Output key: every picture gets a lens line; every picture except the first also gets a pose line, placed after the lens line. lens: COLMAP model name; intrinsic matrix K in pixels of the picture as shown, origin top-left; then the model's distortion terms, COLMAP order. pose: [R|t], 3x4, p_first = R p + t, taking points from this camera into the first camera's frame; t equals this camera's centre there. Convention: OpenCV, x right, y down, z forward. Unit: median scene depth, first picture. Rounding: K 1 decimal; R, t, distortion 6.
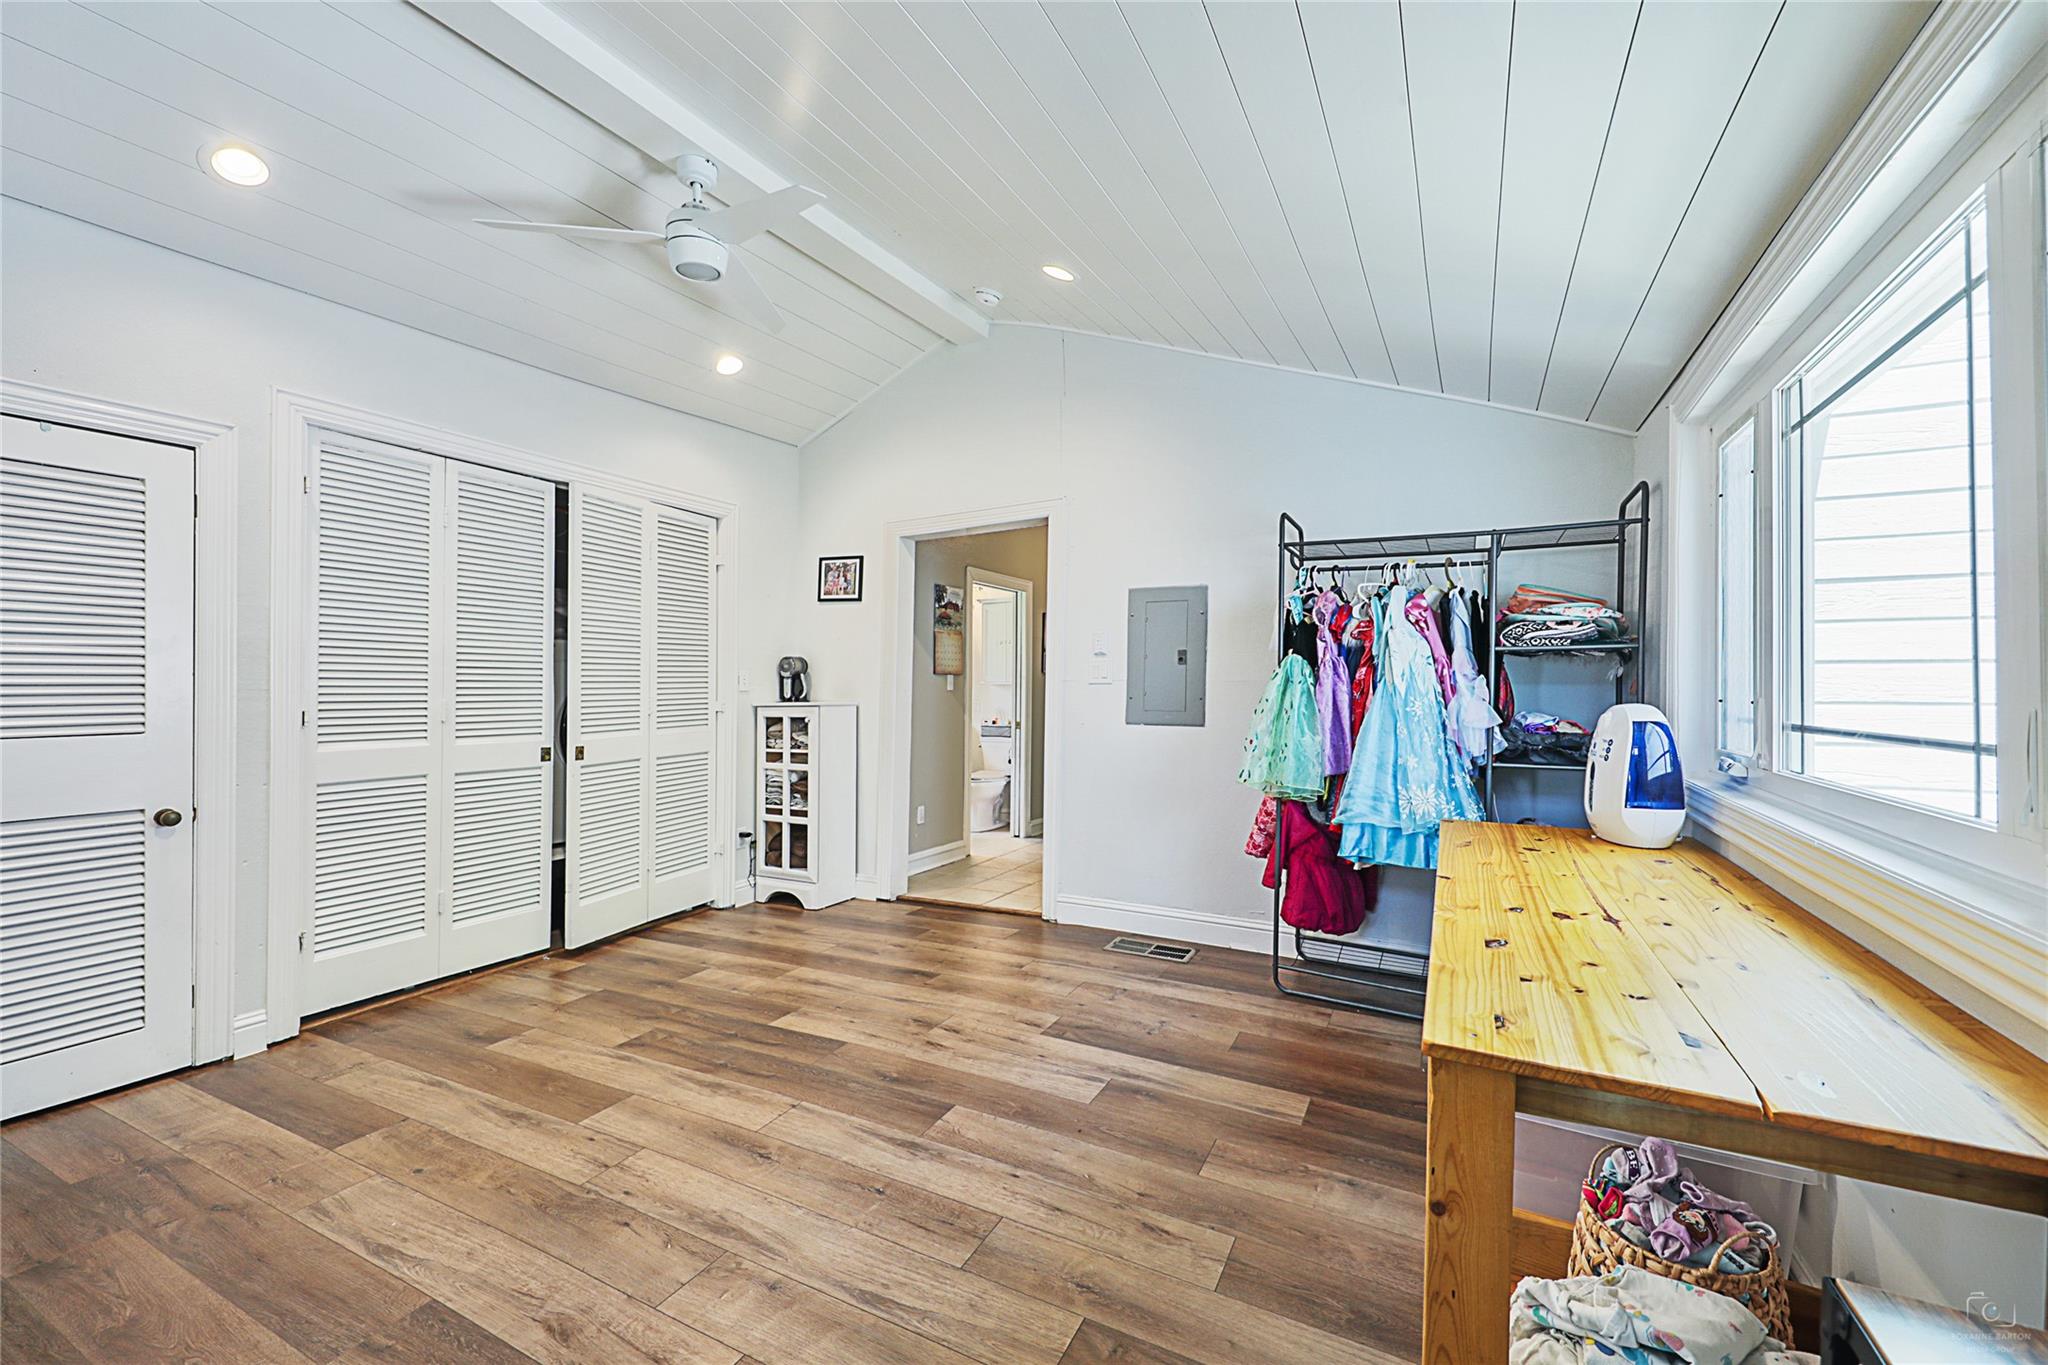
lens RADIAL K [[844.2, 0, 1024.0], [0, 844.2, 682.5], [0, 0, 1]] dist [-0.022252, 0.000440]
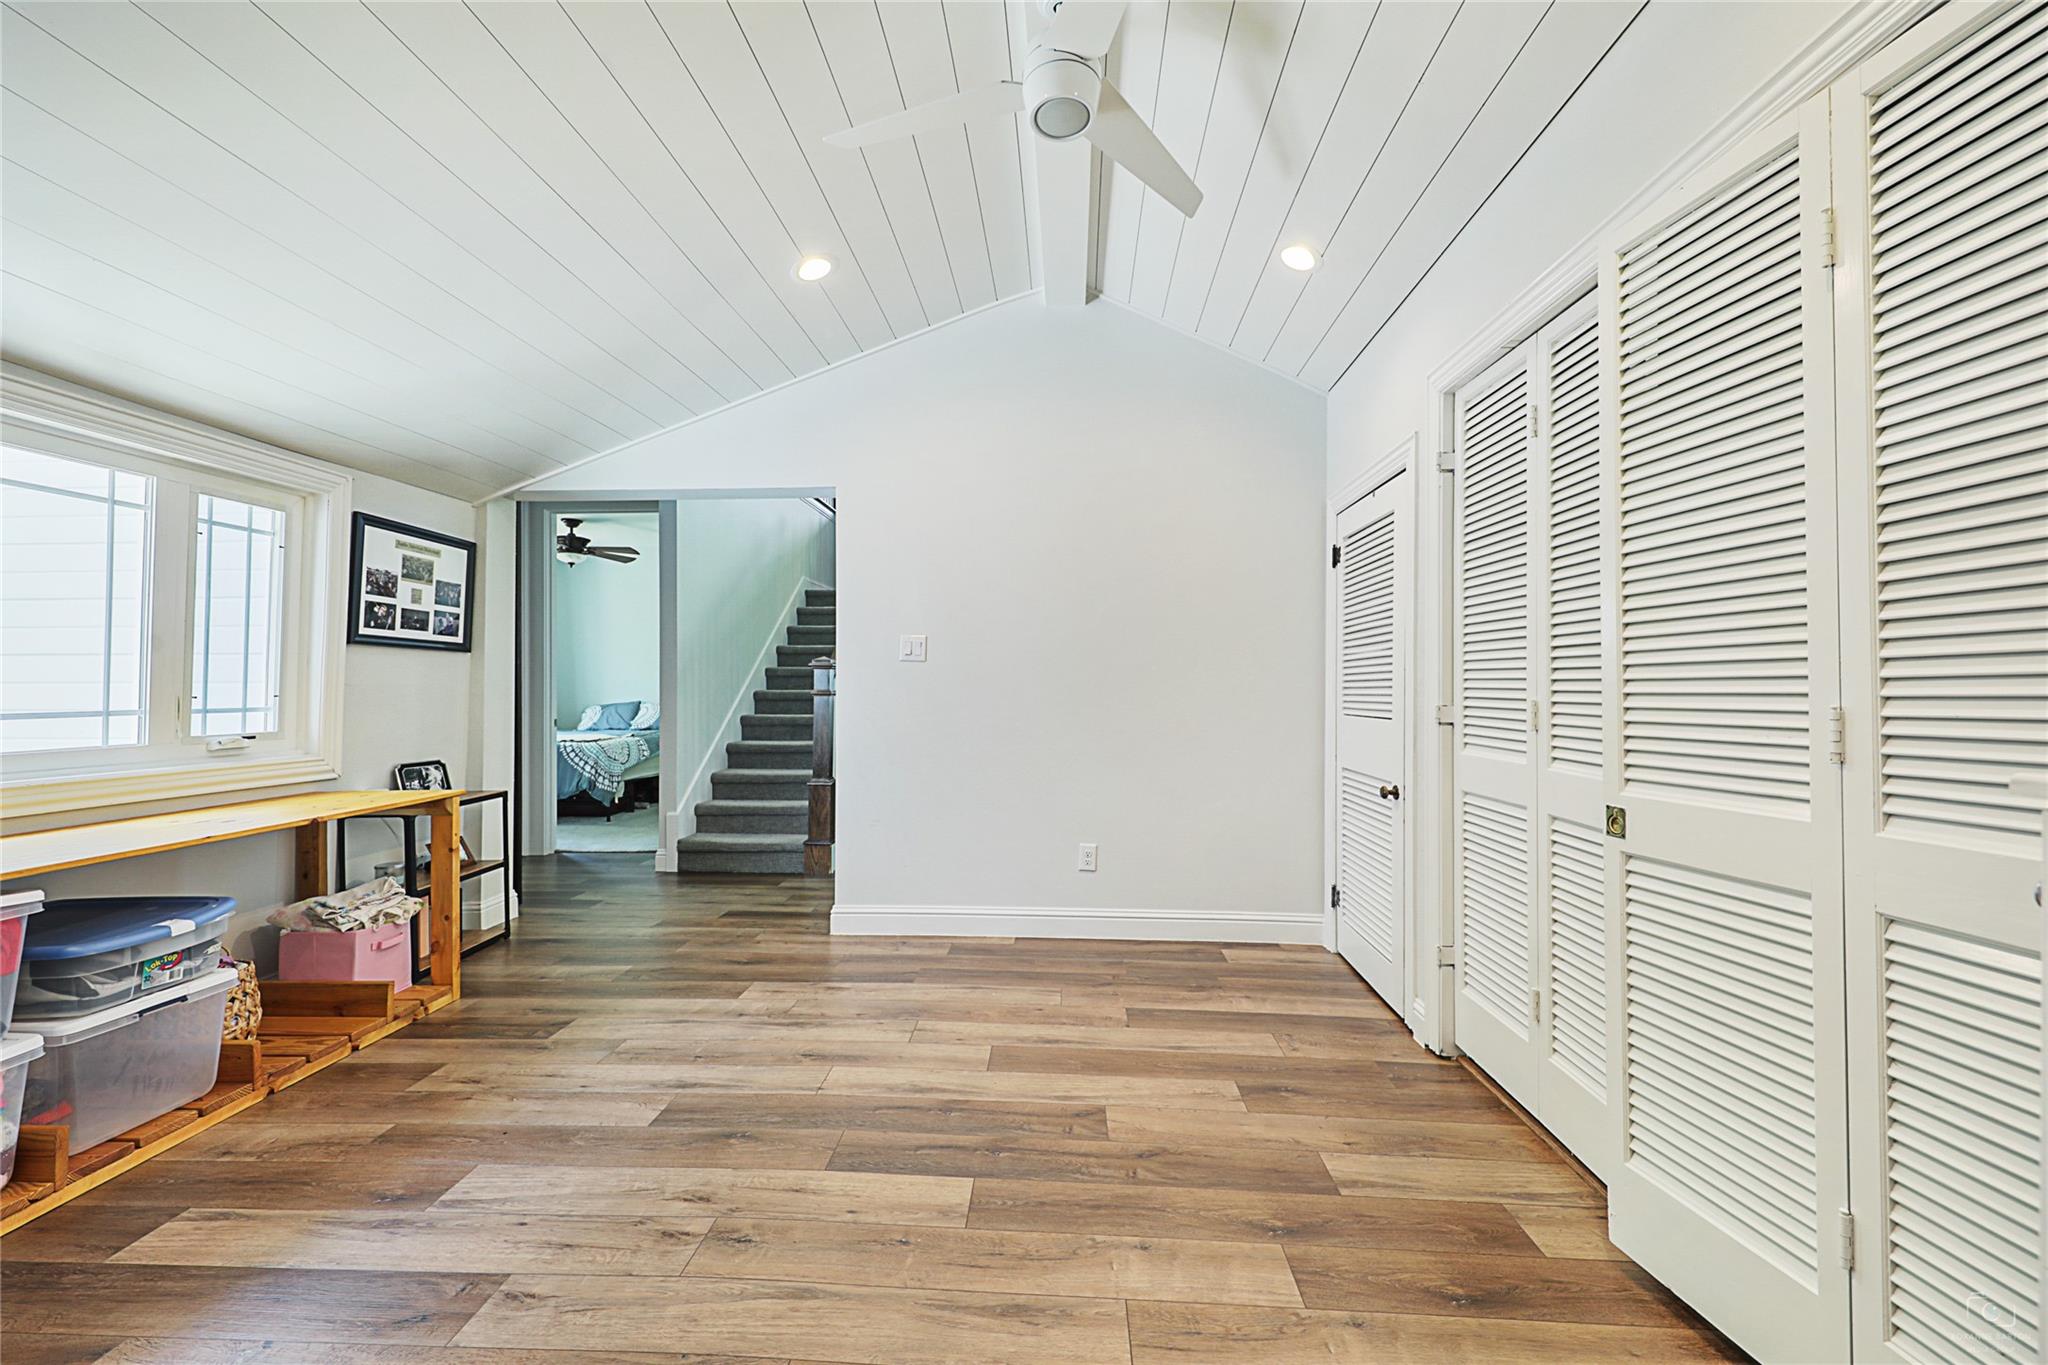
lens RADIAL K [[844.2, 0, 1024.0], [0, 844.2, 682.5], [0, 0, 1]] dist [-0.022252, 0.000440]
pose [[-0.913475, -0.004206, -0.406873, -0.083394], [-0.000580, 0.999959, -0.009036, 0.020084], [0.406894, -0.008018, -0.913440, 2.009496]]
